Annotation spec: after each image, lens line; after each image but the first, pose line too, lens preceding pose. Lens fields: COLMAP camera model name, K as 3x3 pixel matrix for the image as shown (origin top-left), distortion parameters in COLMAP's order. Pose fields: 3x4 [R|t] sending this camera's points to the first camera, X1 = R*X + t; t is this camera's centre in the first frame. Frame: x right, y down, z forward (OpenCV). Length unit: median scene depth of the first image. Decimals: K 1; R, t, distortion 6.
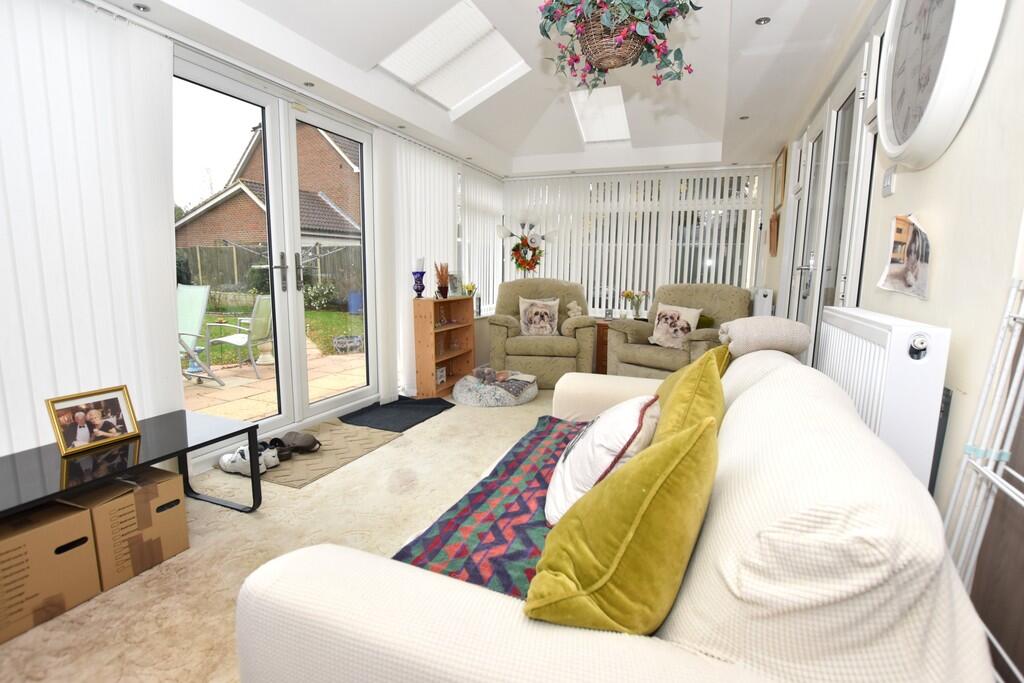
lens RADIAL K [[476.2, 0, 513.7], [0, 476.2, 328.3], [0, 0, 1]] dist [-0.000285, 0.000005]
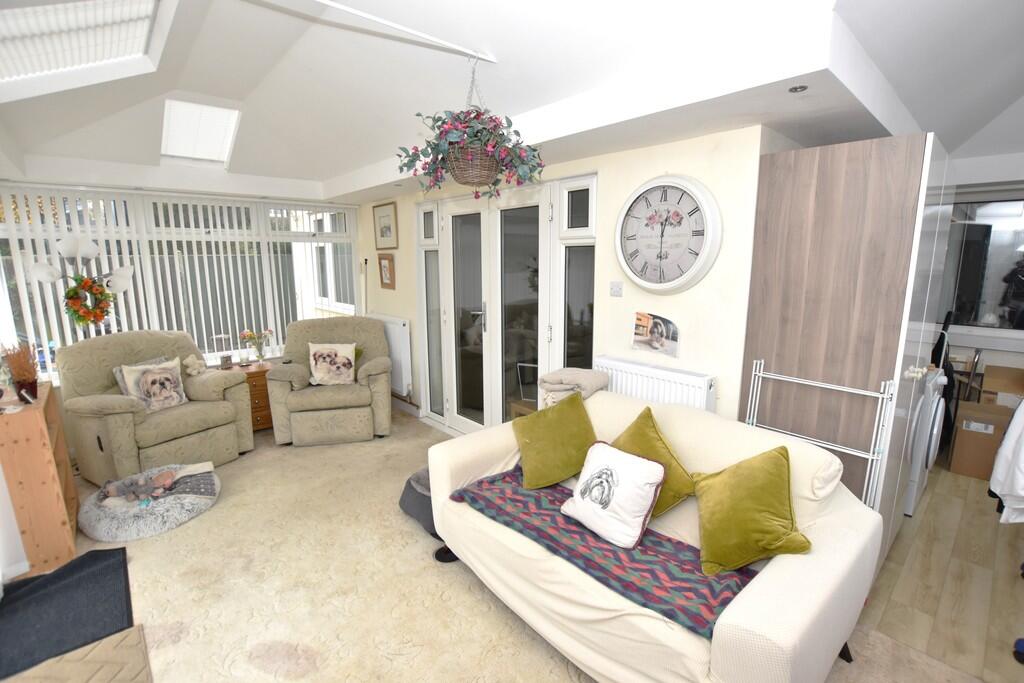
lens RADIAL K [[462.2, 0, 512.0], [0, 462.2, 341.5], [0, 0, 1]] dist [-0.033973, 0.000223]
pose [[0.433557, -0.175072, 0.883956, -0.379524], [0.119539, 0.983450, 0.136147, -0.143644], [-0.893162, 0.046640, 0.447310, 0.197227]]
